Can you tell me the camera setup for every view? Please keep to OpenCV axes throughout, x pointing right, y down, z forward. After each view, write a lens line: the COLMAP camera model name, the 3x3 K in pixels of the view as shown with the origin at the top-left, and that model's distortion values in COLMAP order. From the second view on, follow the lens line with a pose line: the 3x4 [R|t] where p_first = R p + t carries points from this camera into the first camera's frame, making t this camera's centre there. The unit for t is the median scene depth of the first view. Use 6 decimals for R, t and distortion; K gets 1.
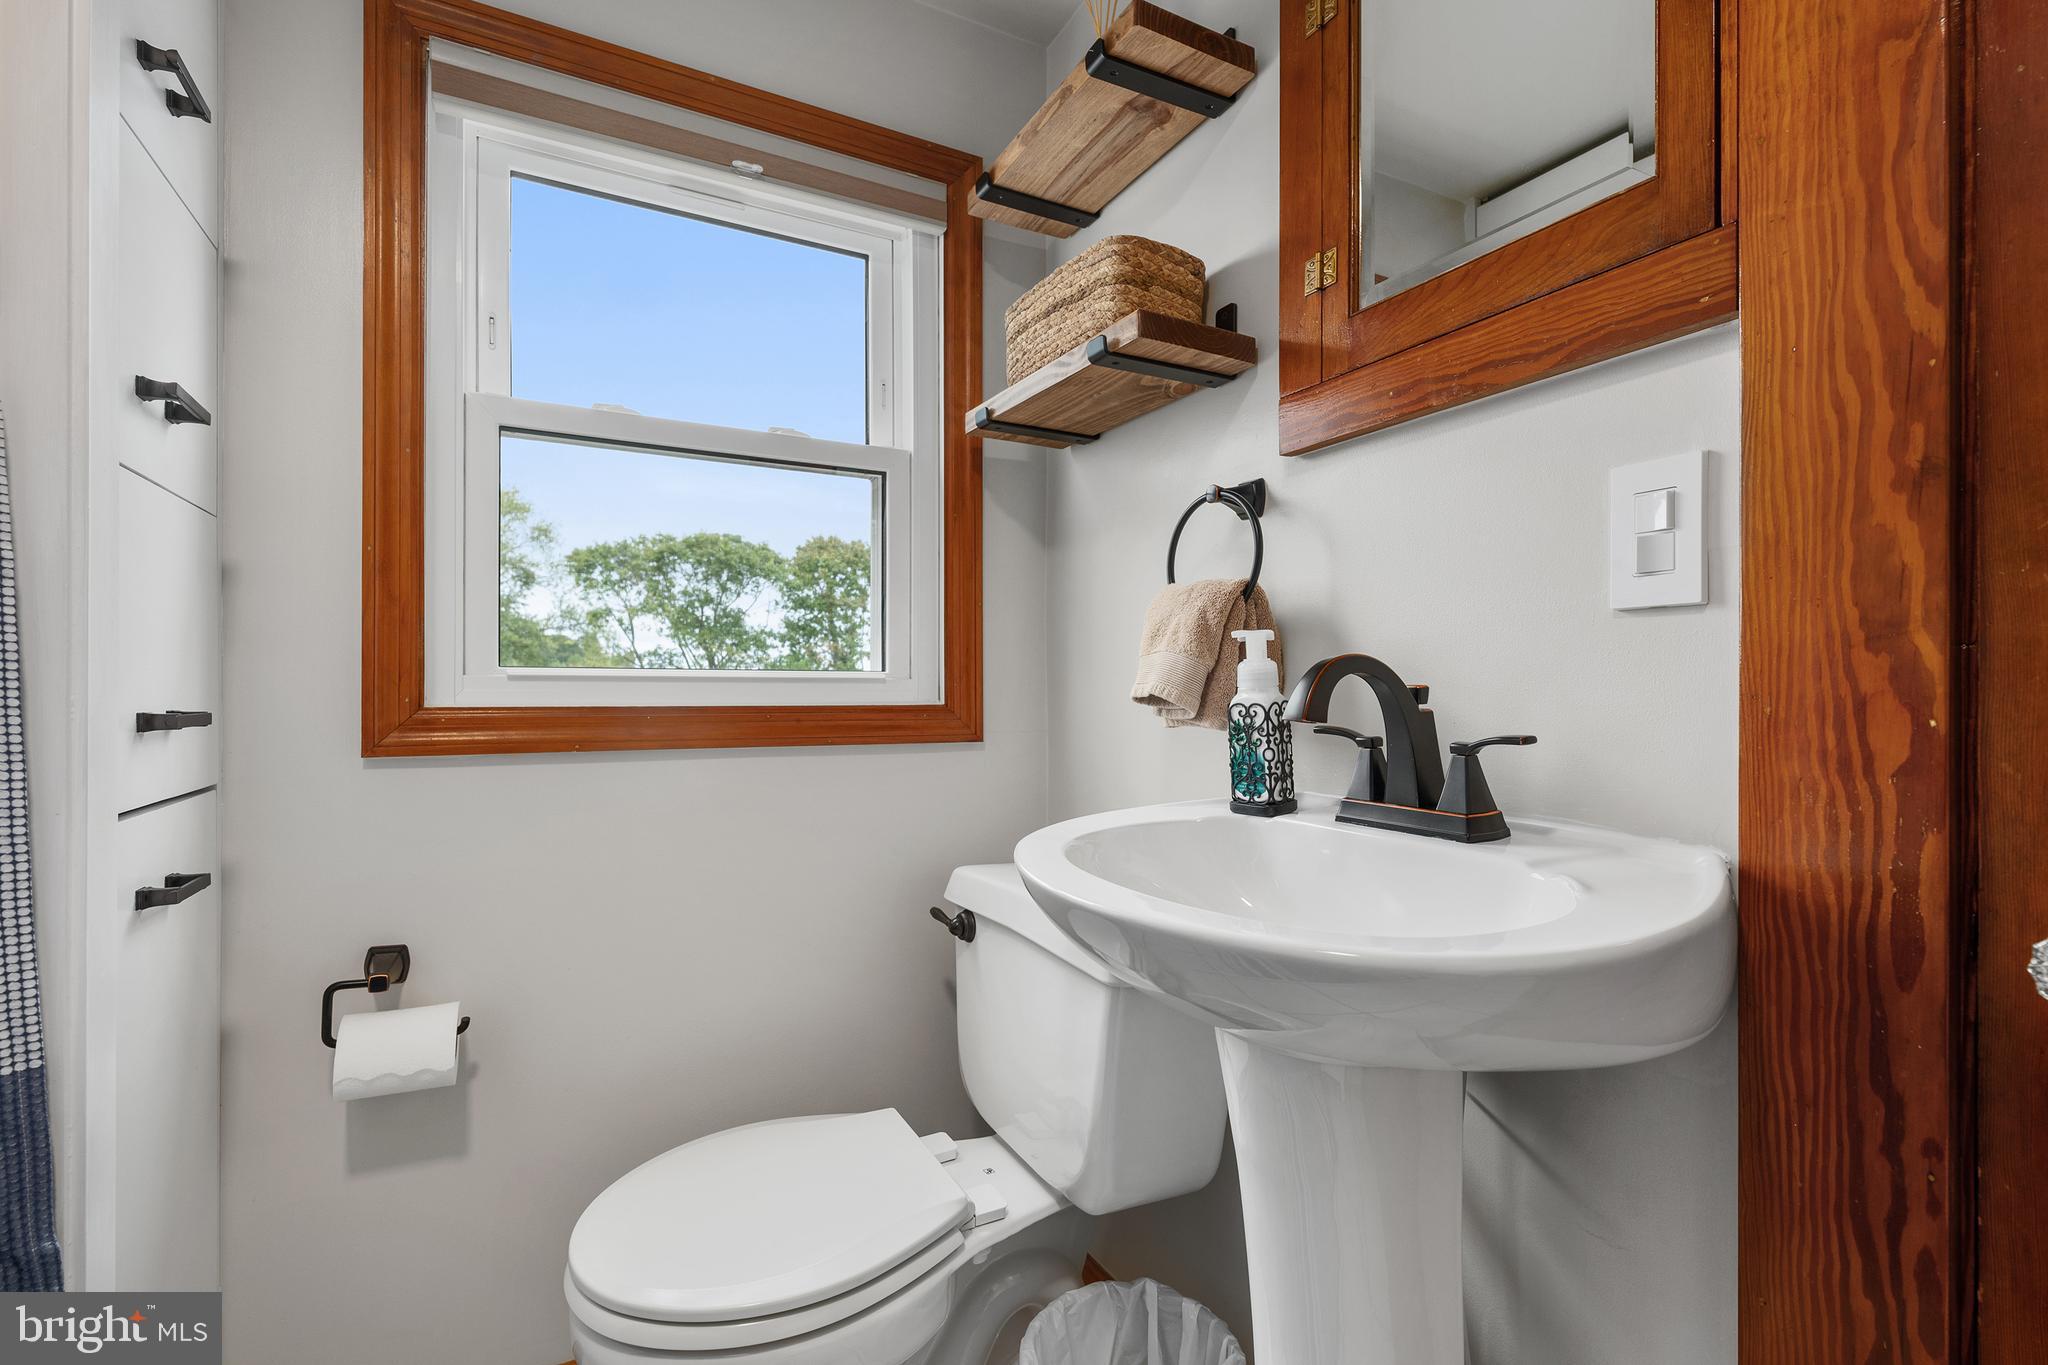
lens RADIAL K [[944.7, 0, 1046.4], [0, 944.7, 689.9], [0, 0, 1]] dist [-0.002227, -0.000744]
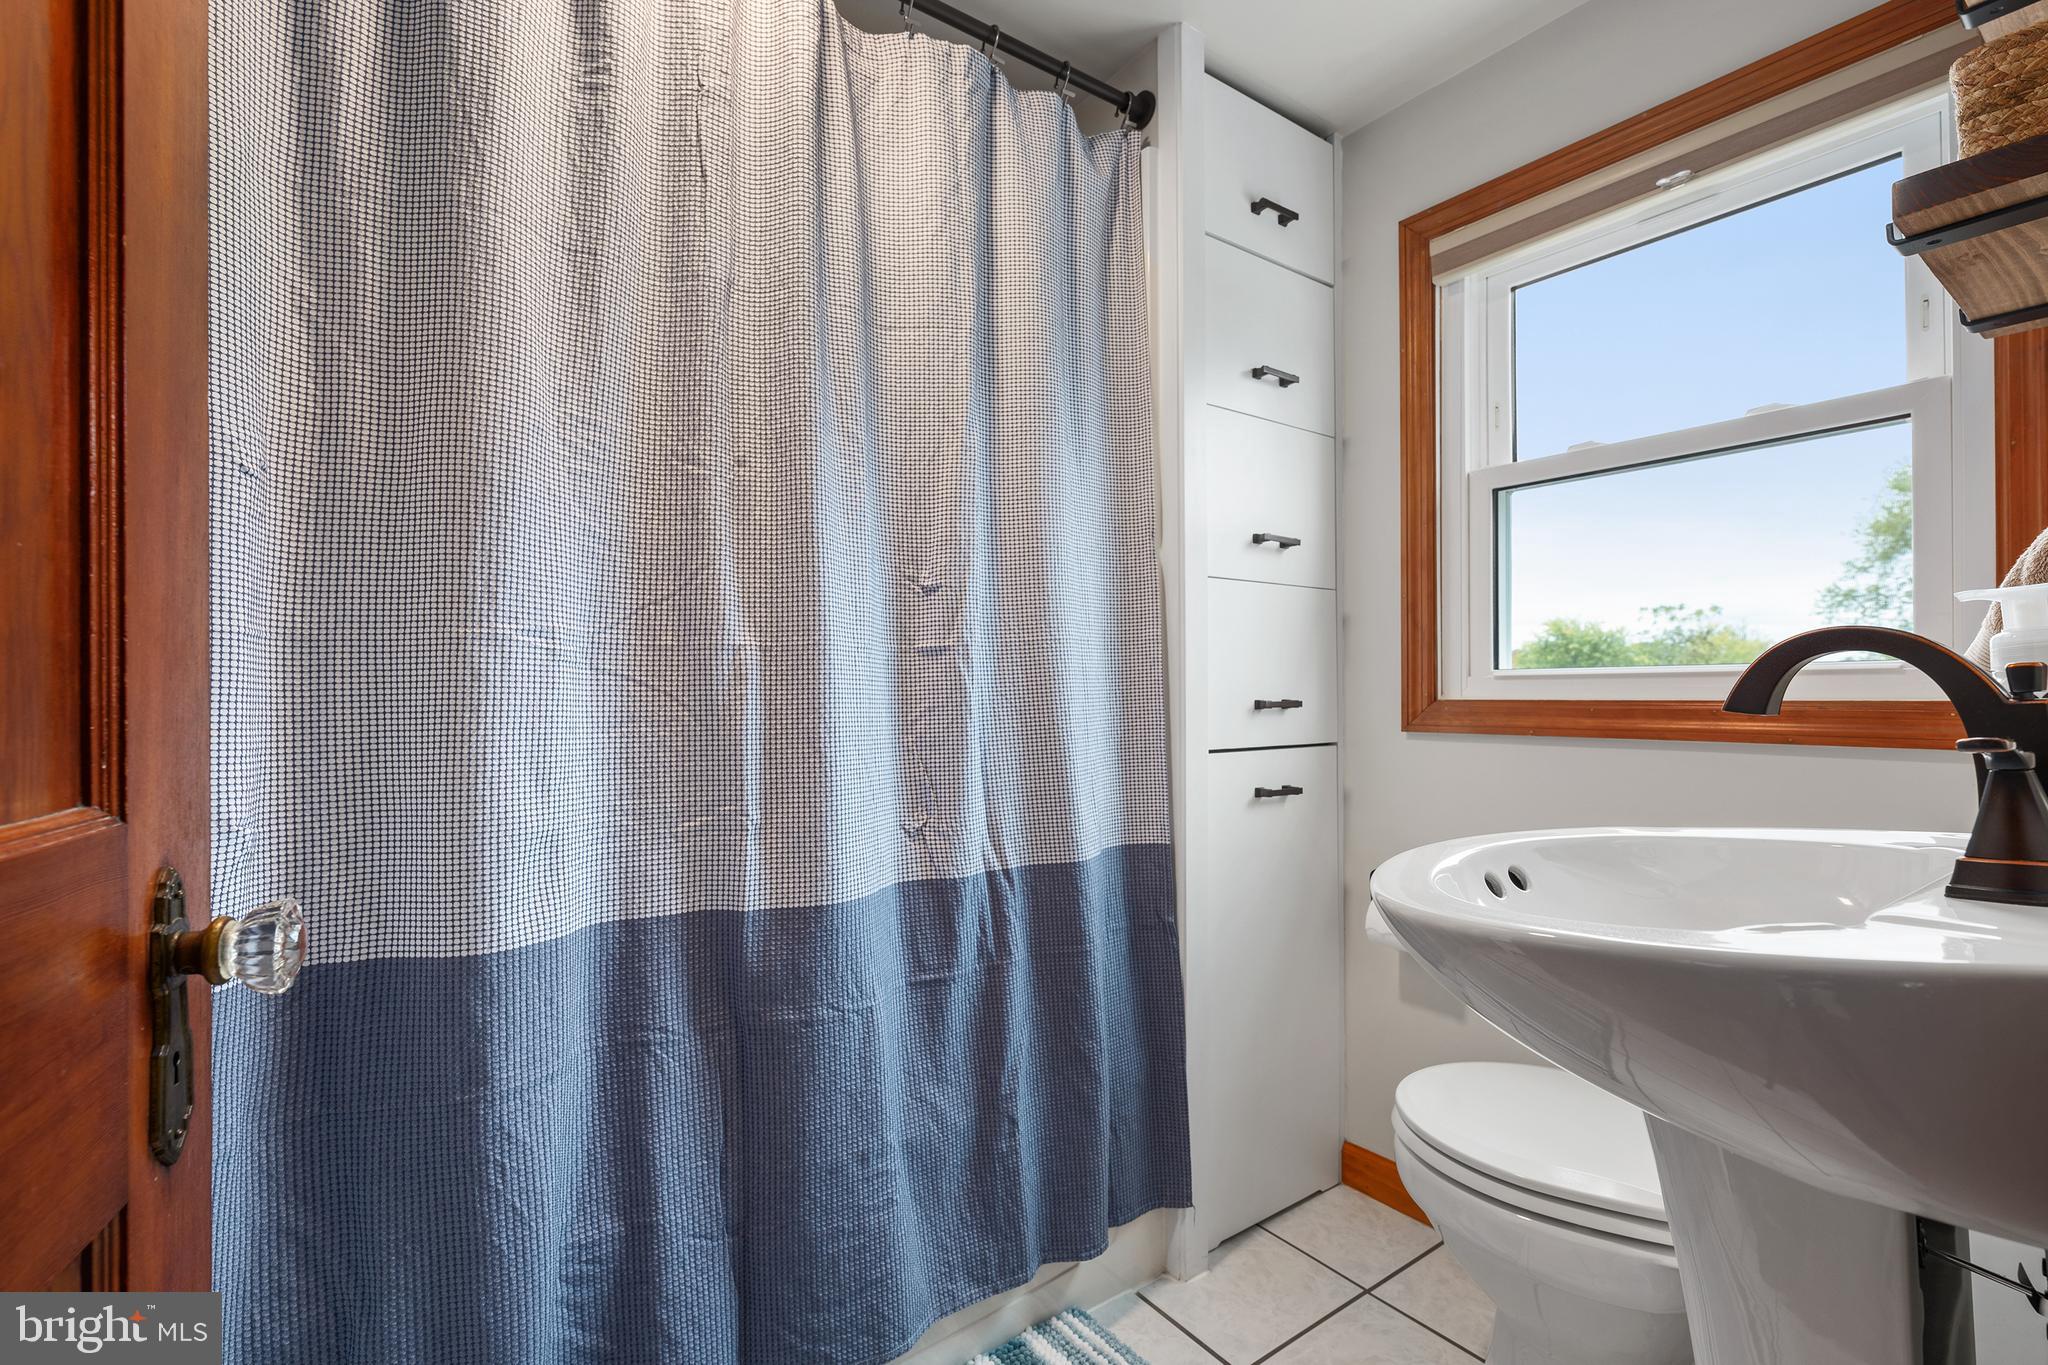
lens RADIAL K [[944.7, 0, 1046.4], [0, 944.7, 689.9], [0, 0, 1]] dist [-0.002227, -0.000744]
pose [[0.118978, 0.005875, -0.992880, 0.717816], [0.009432, 0.999931, 0.007047, -0.012079], [0.992852, -0.010203, 0.118914, 0.224217]]
